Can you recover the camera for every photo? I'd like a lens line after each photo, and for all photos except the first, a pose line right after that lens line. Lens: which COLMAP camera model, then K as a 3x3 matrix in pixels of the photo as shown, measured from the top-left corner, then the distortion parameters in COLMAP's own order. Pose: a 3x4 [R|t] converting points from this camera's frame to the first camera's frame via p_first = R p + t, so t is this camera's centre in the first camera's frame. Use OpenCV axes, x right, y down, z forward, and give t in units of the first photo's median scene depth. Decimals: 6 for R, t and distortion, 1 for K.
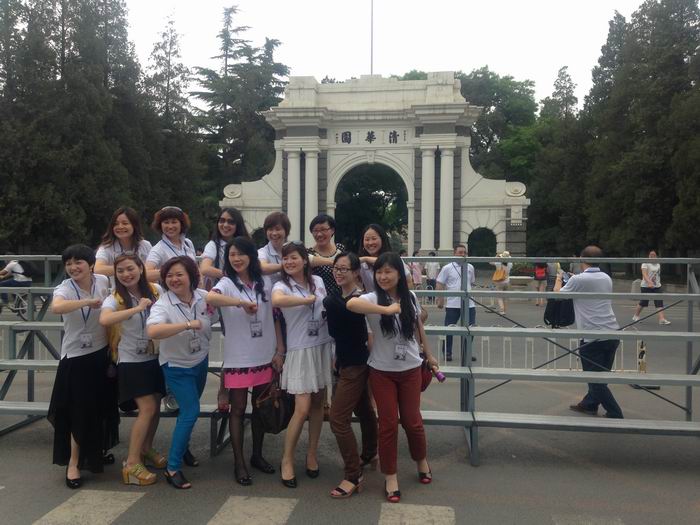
lens RADIAL K [[649.5, 0, 350.0], [0, 649.5, 262.5], [0, 0, 1]] dist [0.219893, -0.345183]
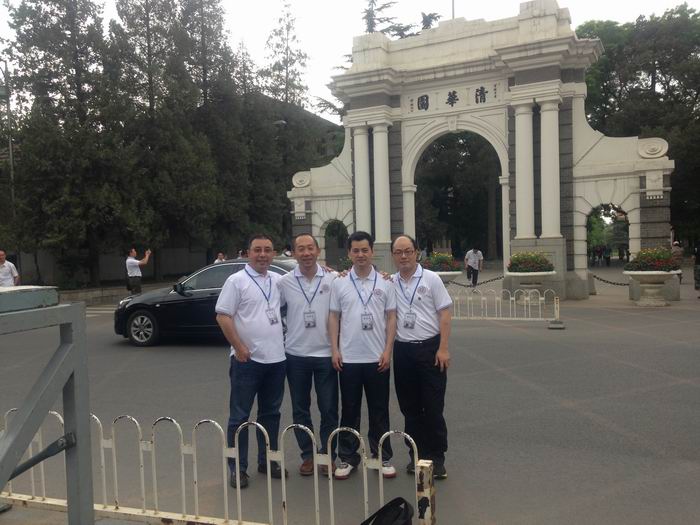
lens RADIAL K [[649.5, 0, 350.0], [0, 649.5, 262.5], [0, 0, 1]] dist [0.219893, -0.345183]
pose [[0.942627, -0.025421, -0.332879, 0.176911], [0.029434, 0.999542, 0.007017, -0.002136], [0.332548, -0.016412, 0.942943, 0.201597]]
